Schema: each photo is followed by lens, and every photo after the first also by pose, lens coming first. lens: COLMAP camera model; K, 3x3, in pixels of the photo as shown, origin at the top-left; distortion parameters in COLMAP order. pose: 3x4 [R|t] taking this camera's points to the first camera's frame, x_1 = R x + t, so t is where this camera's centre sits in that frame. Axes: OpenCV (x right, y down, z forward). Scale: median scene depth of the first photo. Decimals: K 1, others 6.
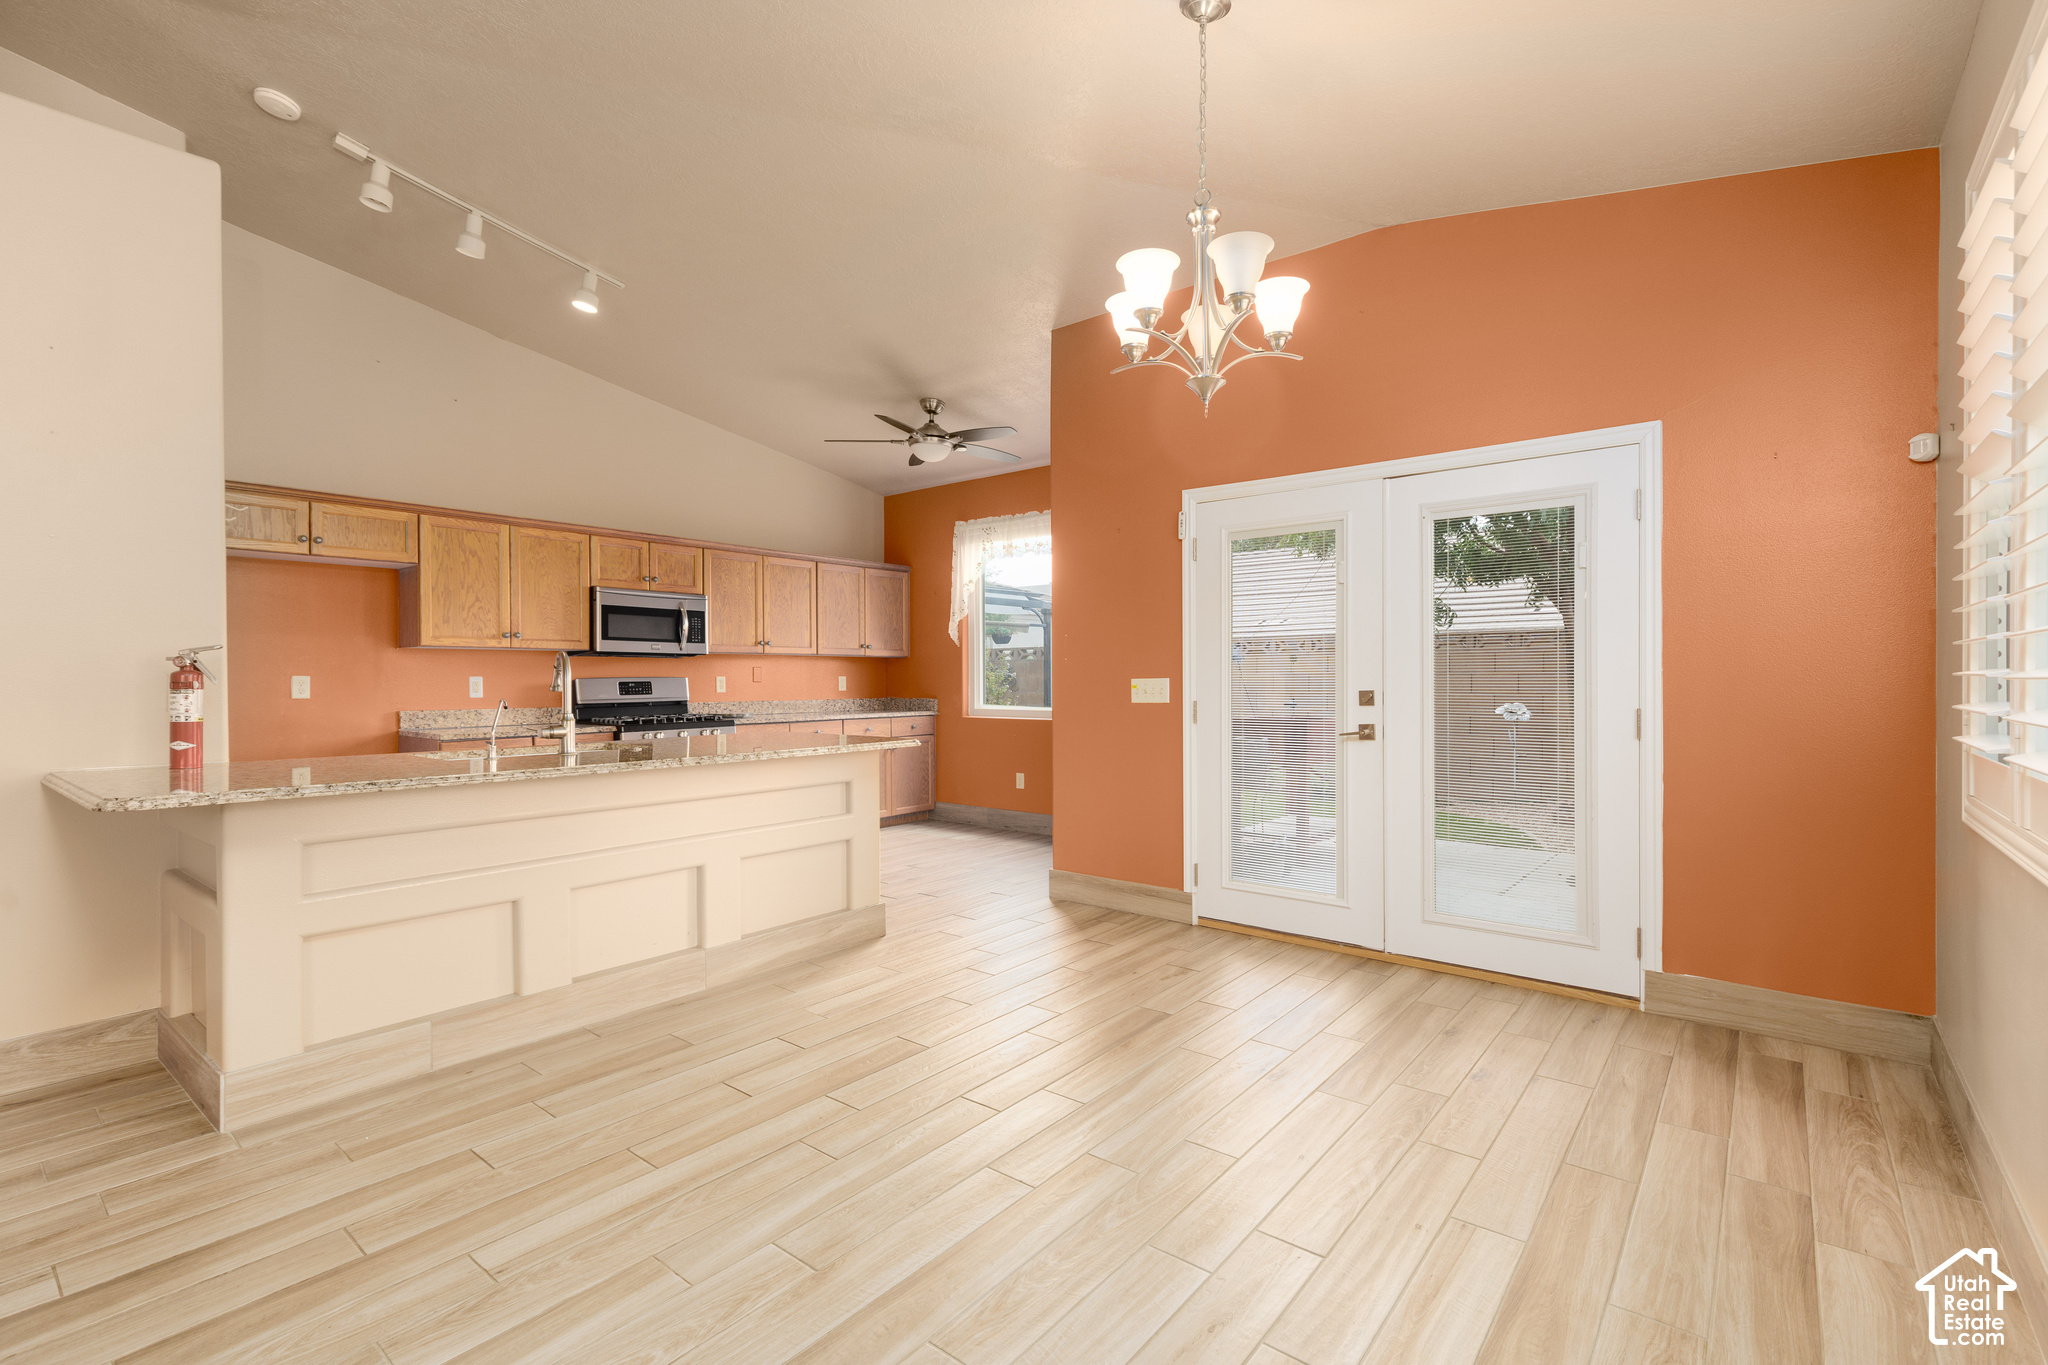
lens RADIAL K [[915.4, 0, 1038.2], [0, 915.4, 678.8], [0, 0, 1]] dist [0.010094, -0.001797]
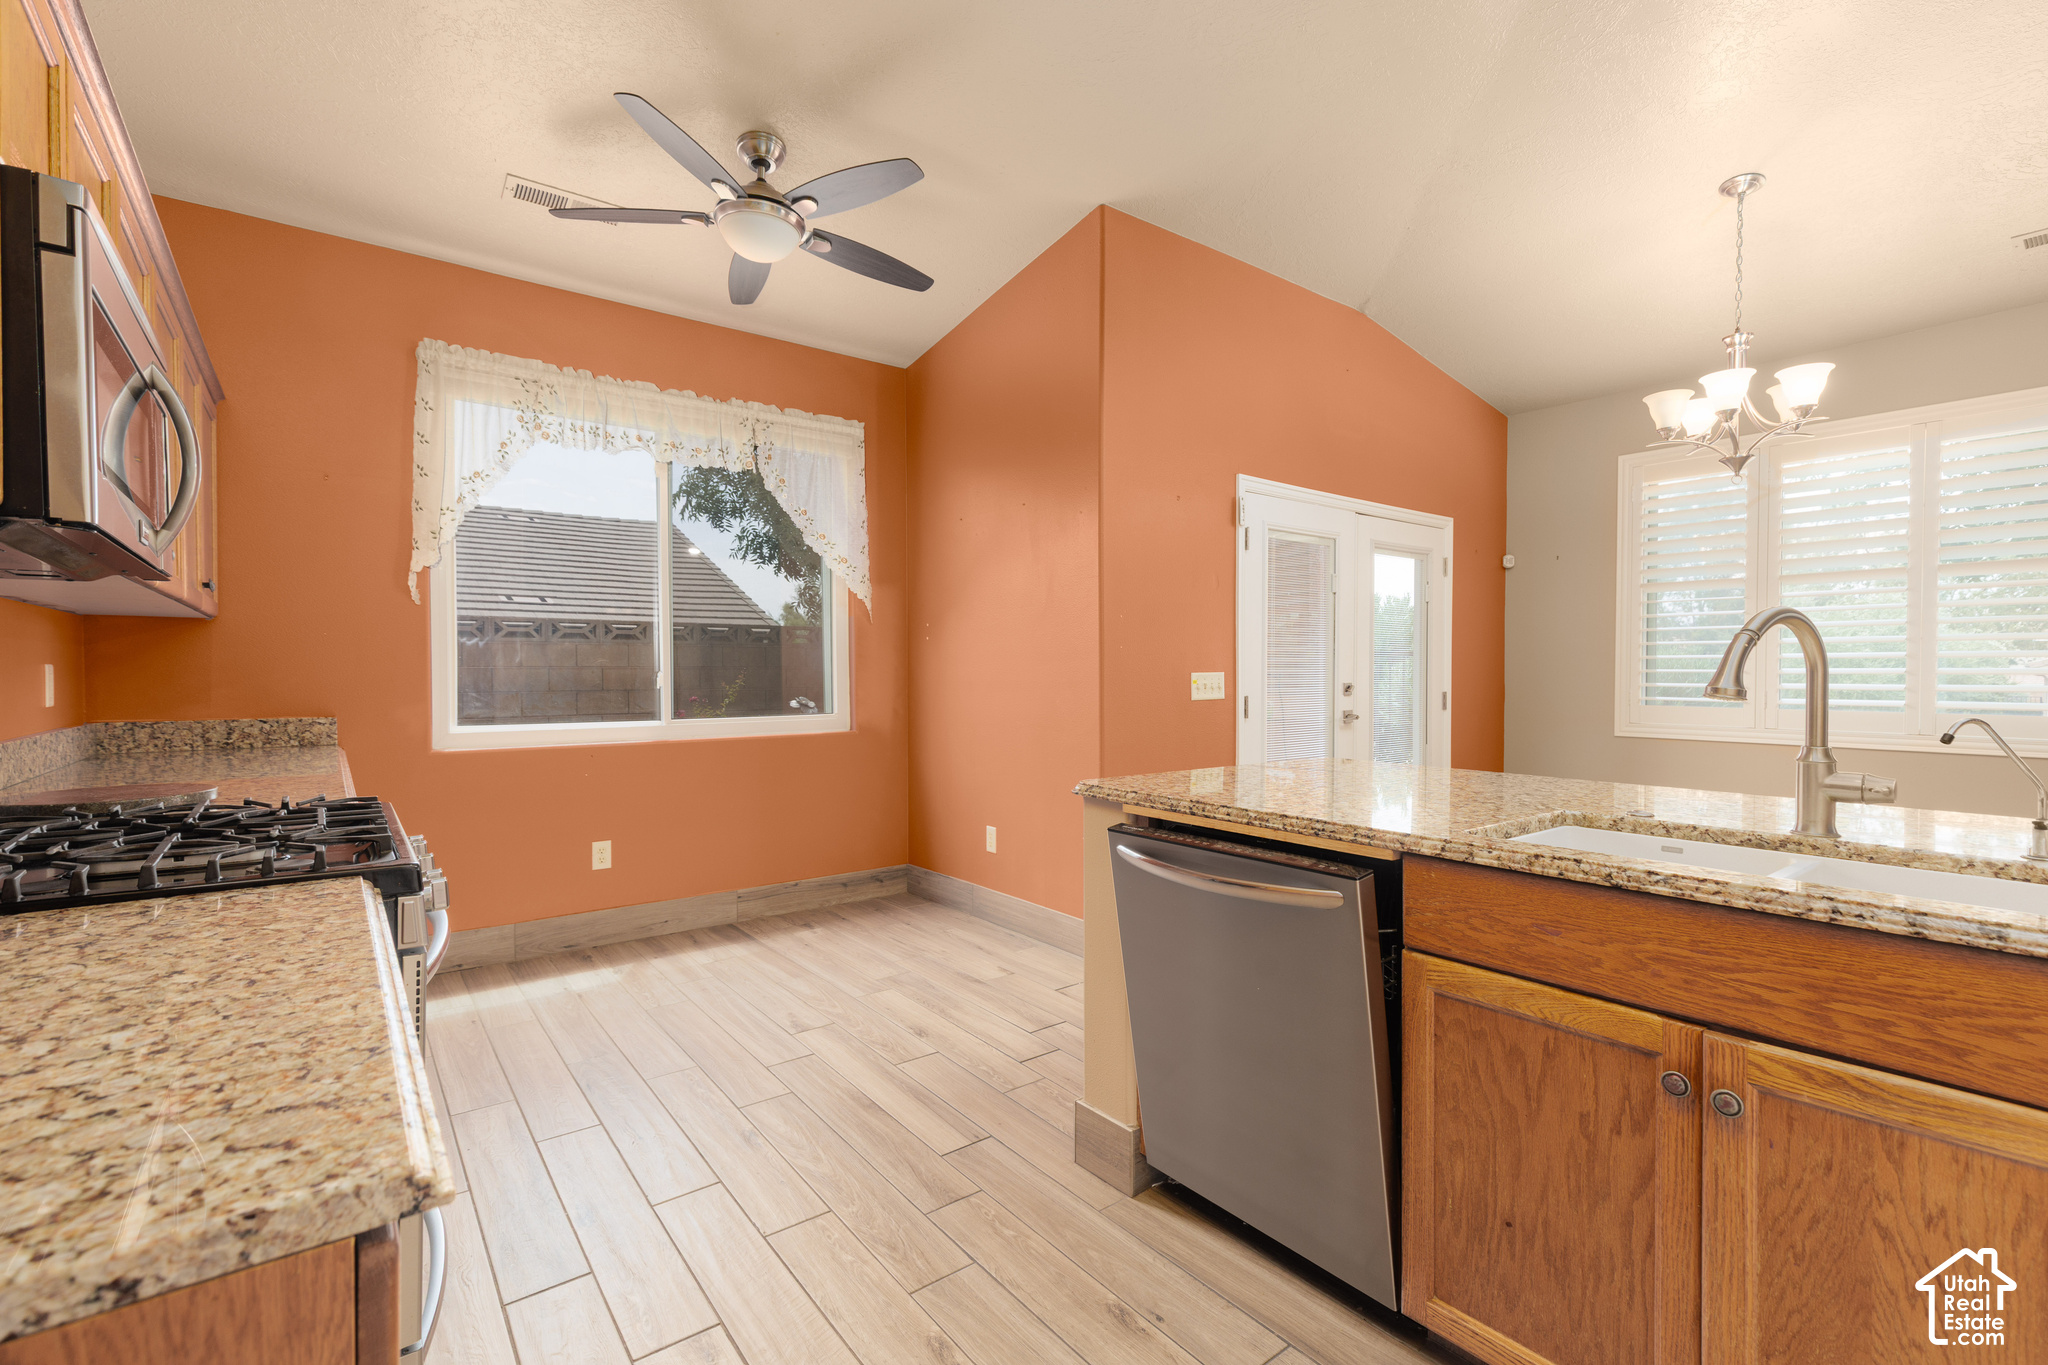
lens RADIAL K [[915.4, 0, 1033.9], [0, 915.4, 683.5], [0, 0, 1]] dist [0.010094, -0.001797]
pose [[0.222419, -0.008868, 0.974911, -0.802362], [-0.000464, 0.999958, 0.009202, 0.002062], [-0.974951, -0.002499, 0.222405, 0.982612]]
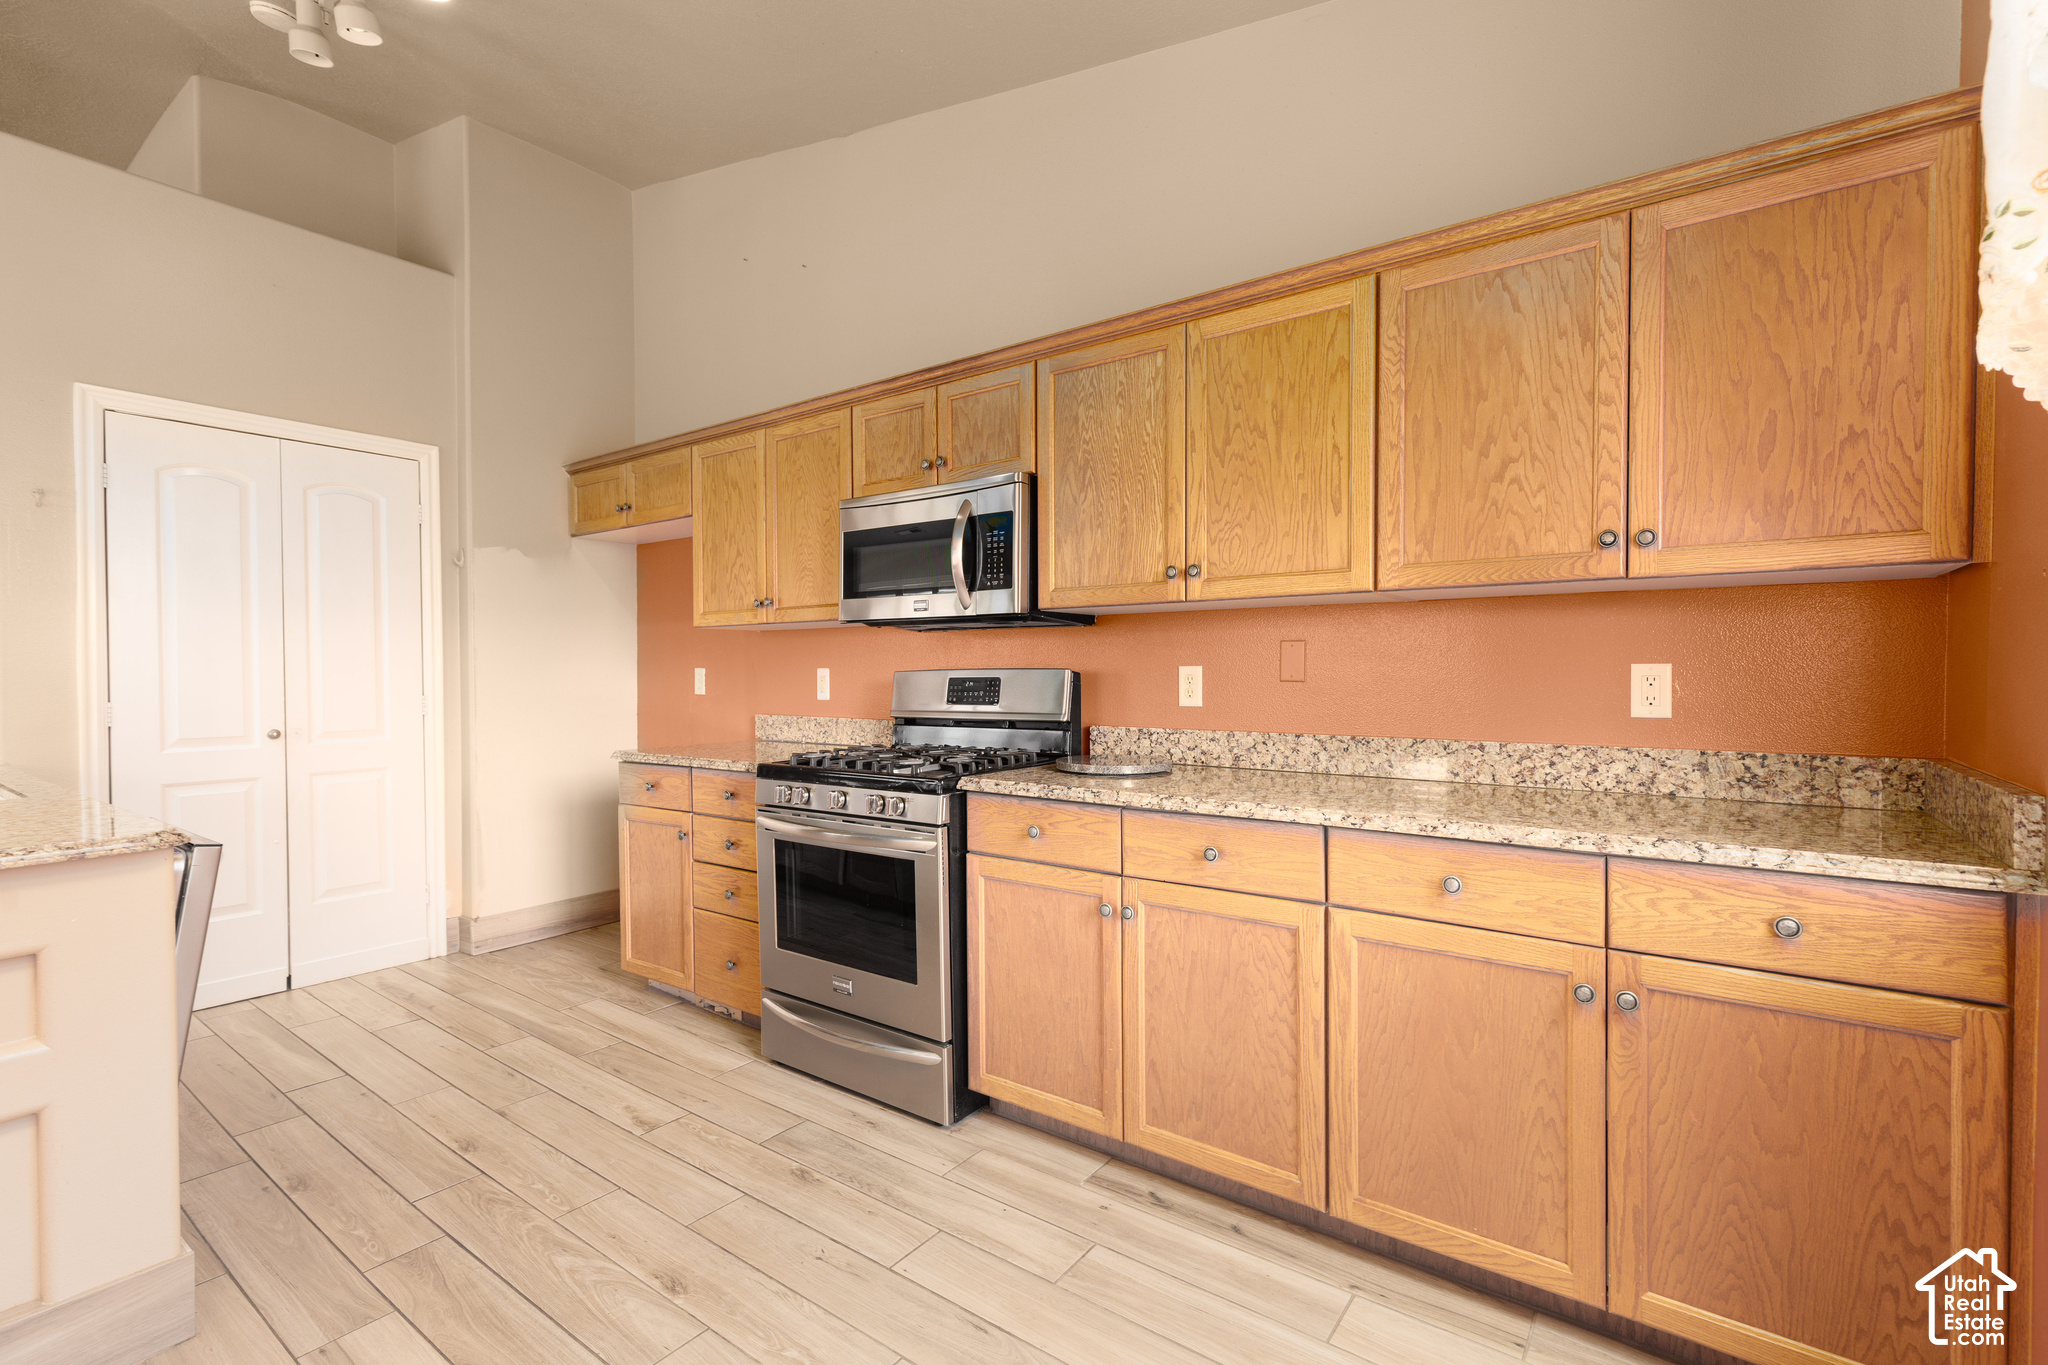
lens RADIAL K [[915.4, 0, 1029.3], [0, 915.4, 681.6], [0, 0, 1]] dist [0.010094, -0.001797]
pose [[0.049425, 0.017428, -0.998626, 0.077599], [0.005372, 0.999829, 0.017715, -0.004824], [0.998763, -0.006240, 0.049323, 1.397958]]
